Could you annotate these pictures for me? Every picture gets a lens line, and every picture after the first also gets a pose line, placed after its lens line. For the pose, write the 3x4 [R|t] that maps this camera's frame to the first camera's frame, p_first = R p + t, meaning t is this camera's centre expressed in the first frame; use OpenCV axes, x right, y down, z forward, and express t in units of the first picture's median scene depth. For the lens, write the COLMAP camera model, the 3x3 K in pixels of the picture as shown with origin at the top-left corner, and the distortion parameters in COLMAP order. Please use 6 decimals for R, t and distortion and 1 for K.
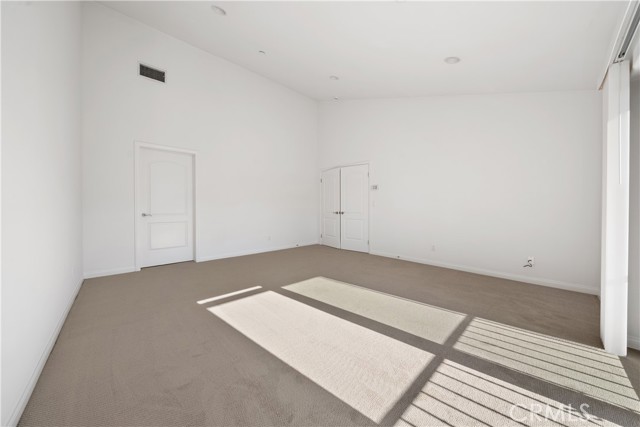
lens RADIAL K [[221.9, 0, 321.1], [0, 221.9, 212.4], [0, 0, 1]] dist [0.000117, -0.000003]
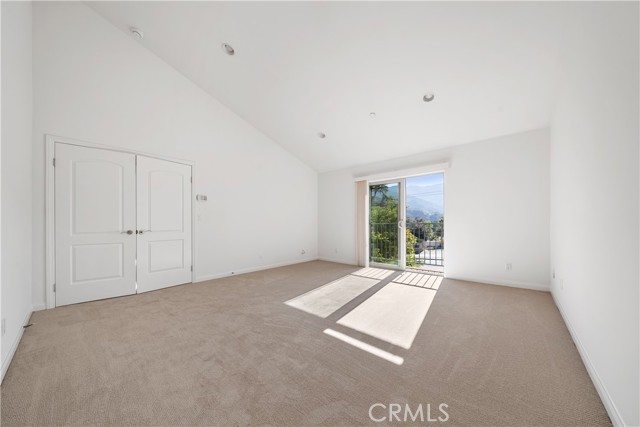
lens RADIAL K [[219.1, 0, 319.4], [0, 219.1, 218.3], [0, 0, 1]] dist [-0.000621, -0.000054]
pose [[-0.087653, 0.015938, 0.996024, -0.590677], [0.020787, 0.999684, -0.014168, -0.017297], [-0.995934, 0.019463, -0.087956, 0.634040]]
